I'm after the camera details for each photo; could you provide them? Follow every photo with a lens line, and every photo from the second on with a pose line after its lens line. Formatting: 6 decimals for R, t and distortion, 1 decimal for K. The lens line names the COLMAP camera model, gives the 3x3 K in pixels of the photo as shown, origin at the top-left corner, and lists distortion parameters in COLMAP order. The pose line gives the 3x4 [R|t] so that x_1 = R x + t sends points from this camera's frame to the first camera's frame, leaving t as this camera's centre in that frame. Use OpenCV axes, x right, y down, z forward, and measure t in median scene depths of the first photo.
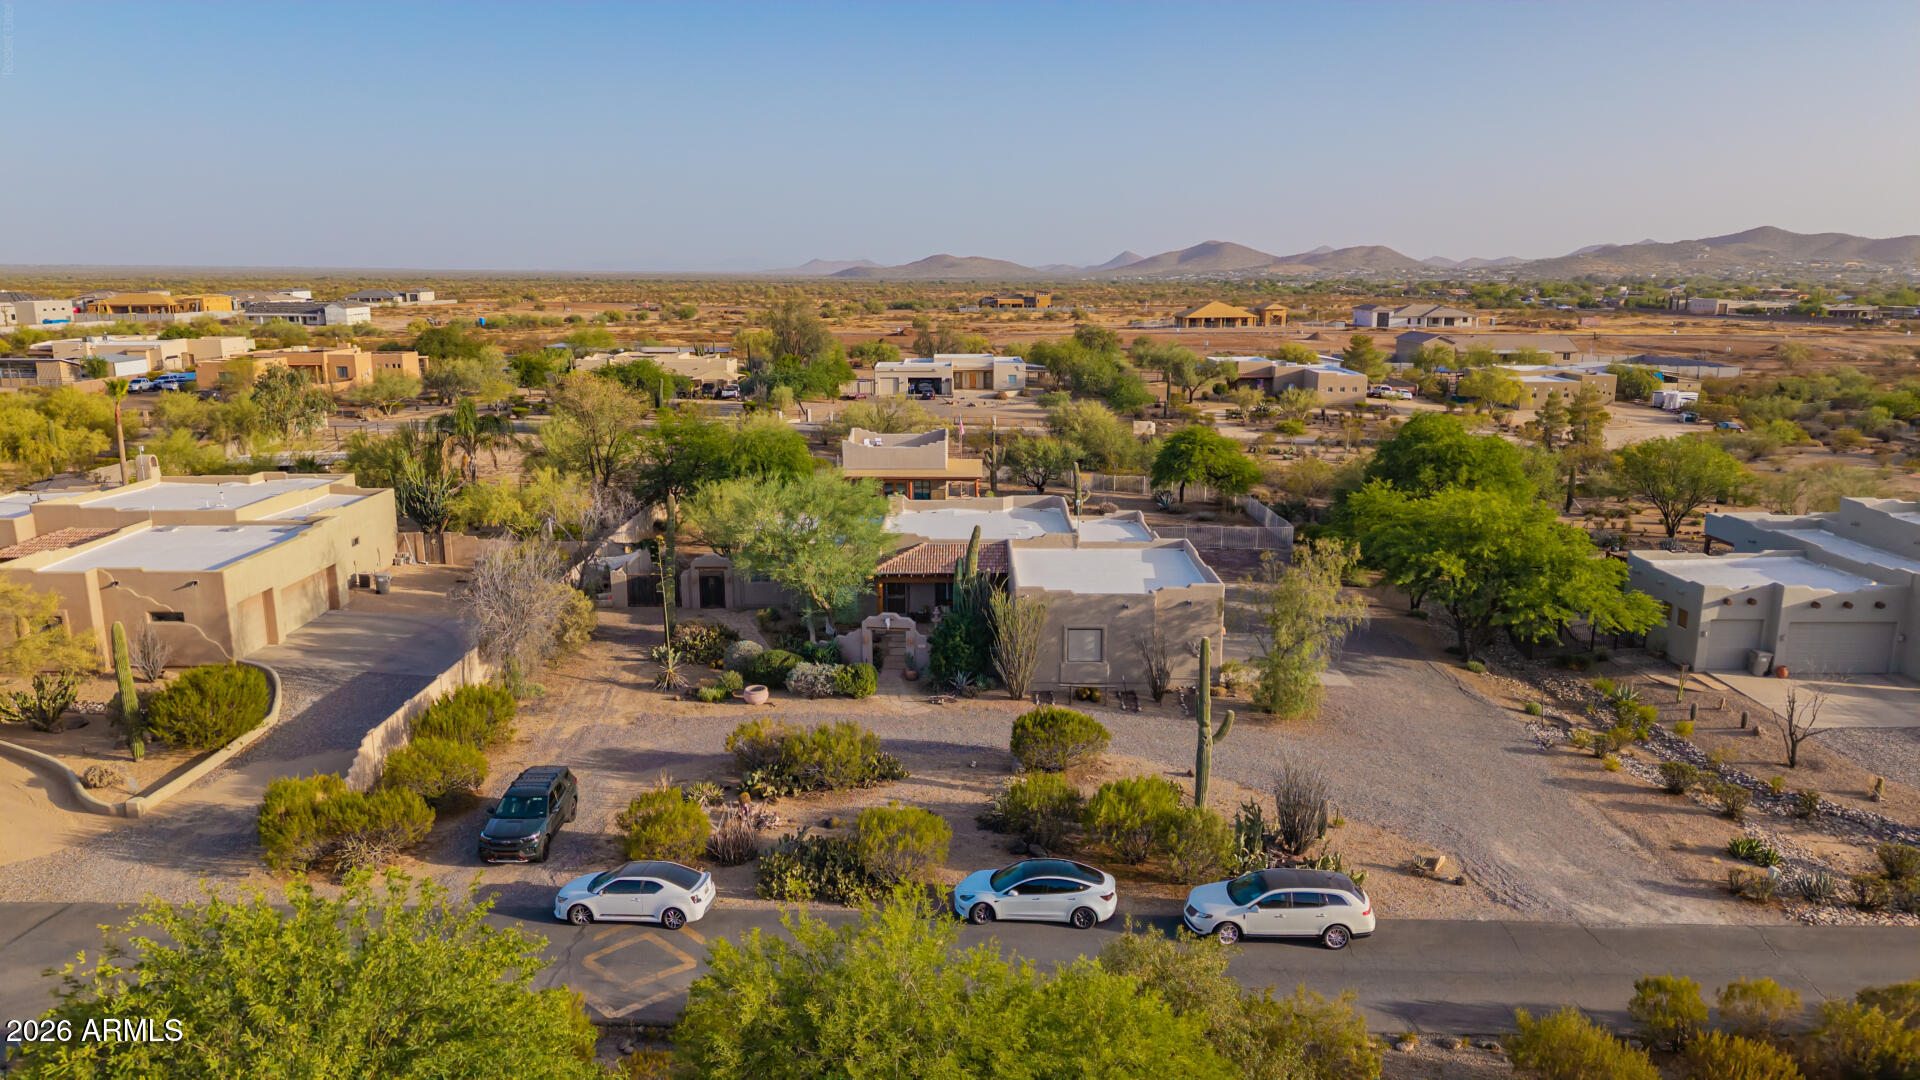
lens RADIAL K [[1275.3, 0, 952.0], [0, 1275.3, 537.1], [0, 0, 1]] dist [0.055071, -0.068448]
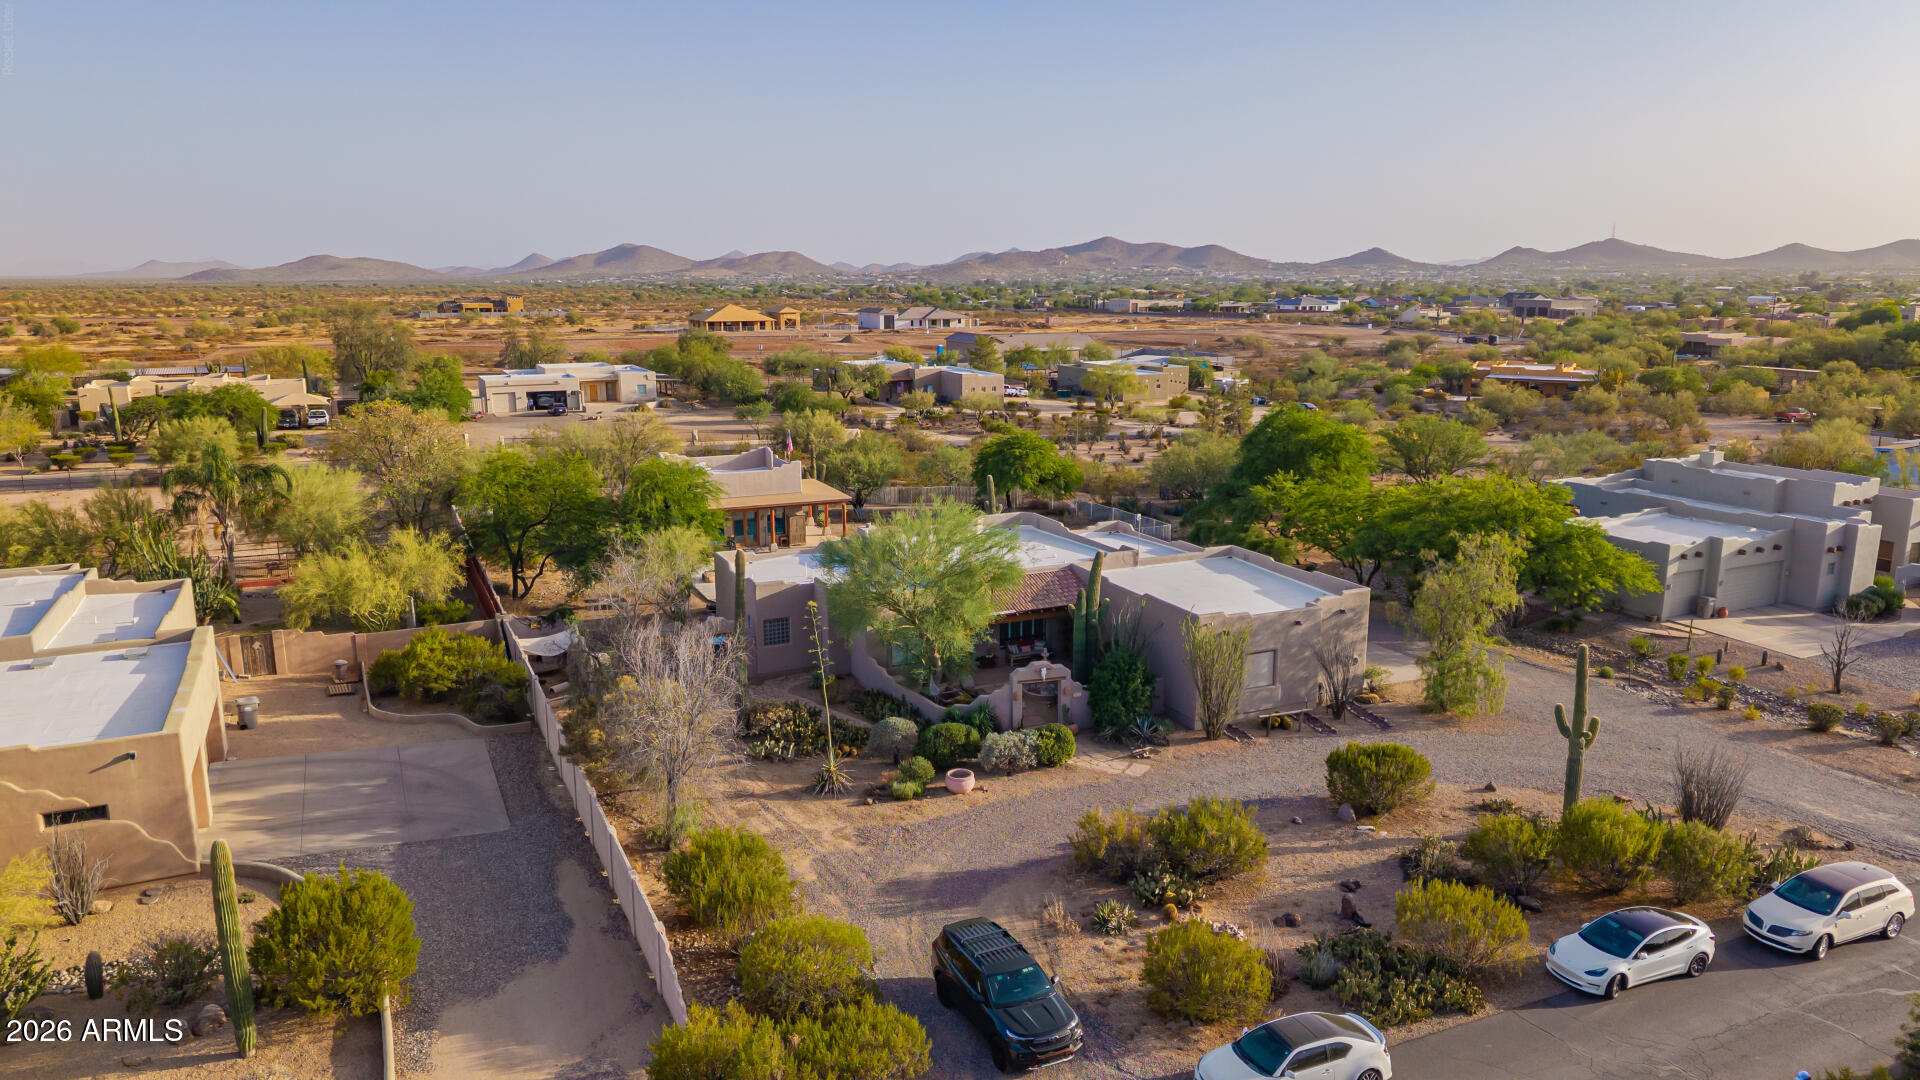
lens RADIAL K [[1275.3, 0, 955.5], [0, 1275.3, 547.0], [0, 0, 1]] dist [0.055071, -0.068448]
pose [[0.902511, -0.091722, 0.420785, -0.461253], [0.089808, 0.995660, 0.024408, -0.044551], [-0.421198, 0.015761, 0.906832, 0.238660]]
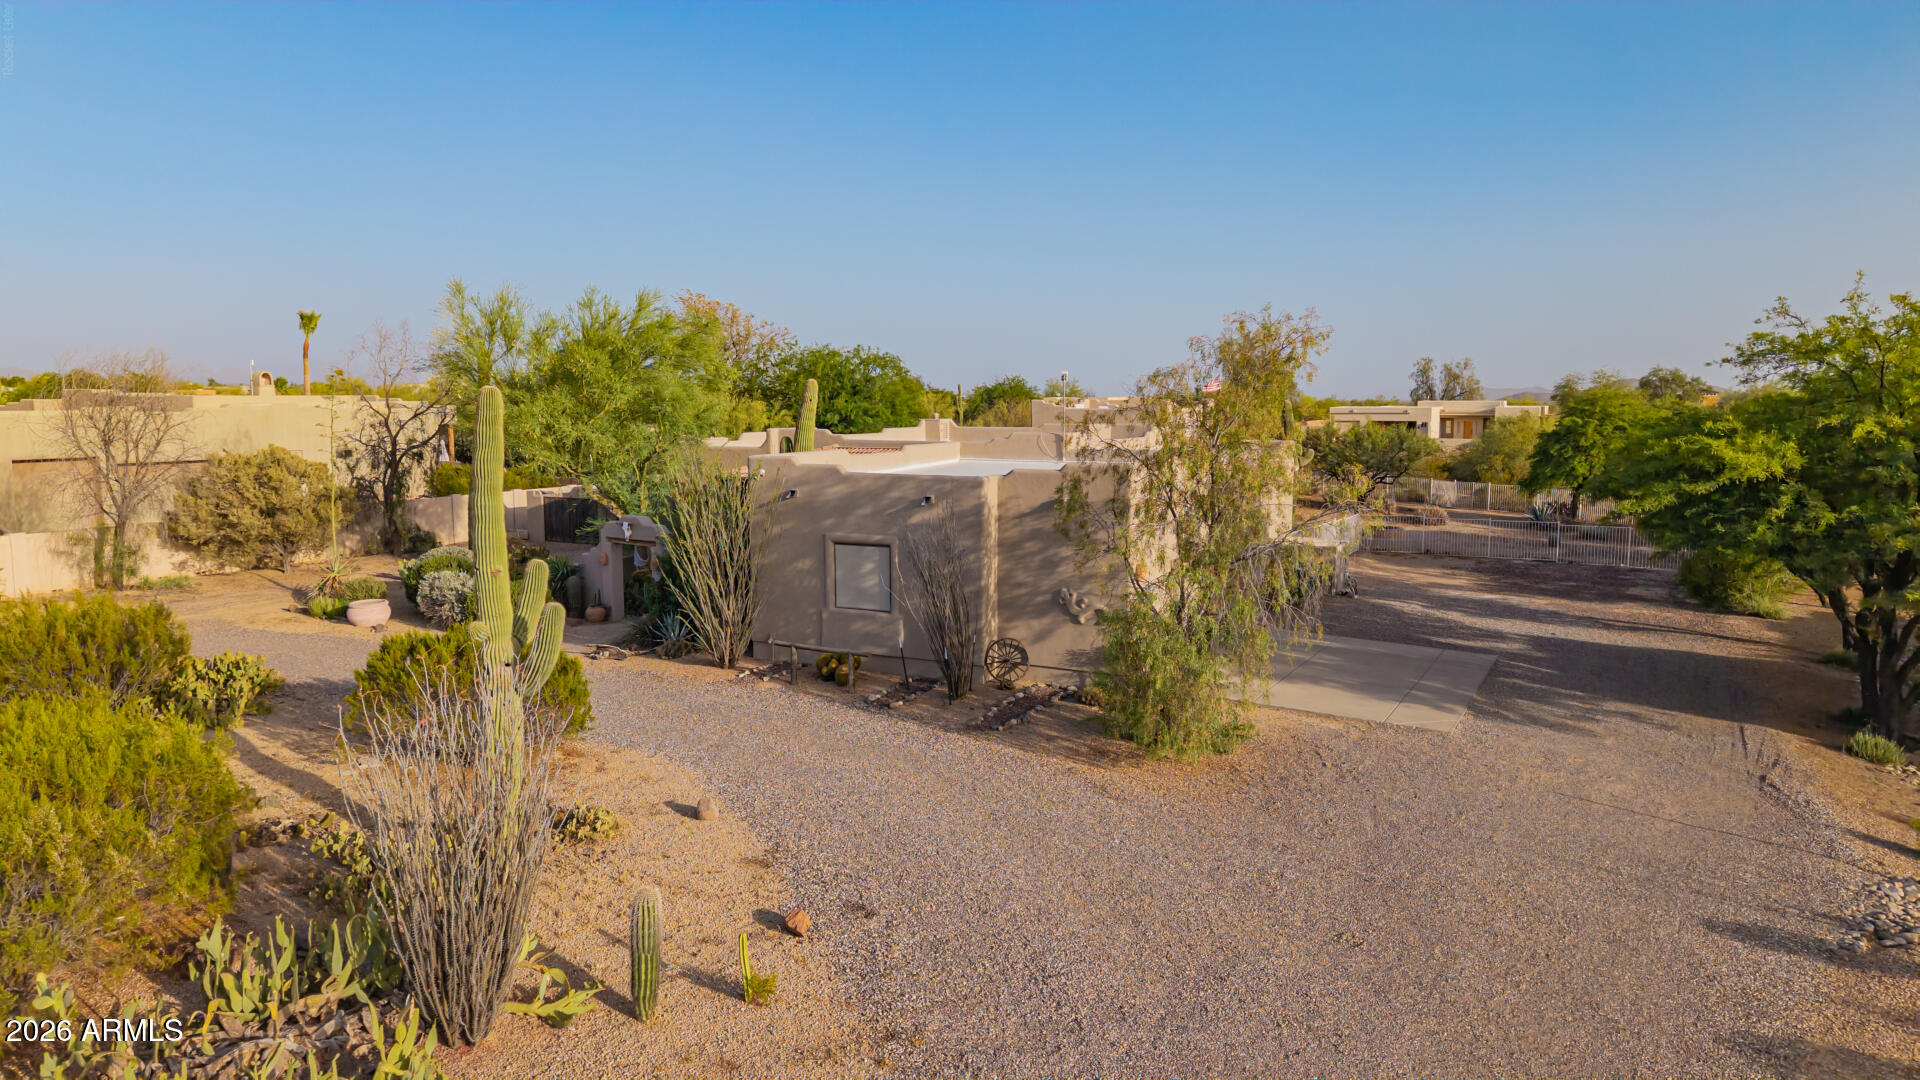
lens RADIAL K [[1275.3, 0, 947.9], [0, 1275.3, 536.4], [0, 0, 1]] dist [0.055071, -0.068448]
pose [[0.879617, 0.053503, -0.472664, 0.359197], [-0.099954, 0.992259, -0.073693, 0.099016], [0.465062, 0.112066, 0.878156, 0.550694]]
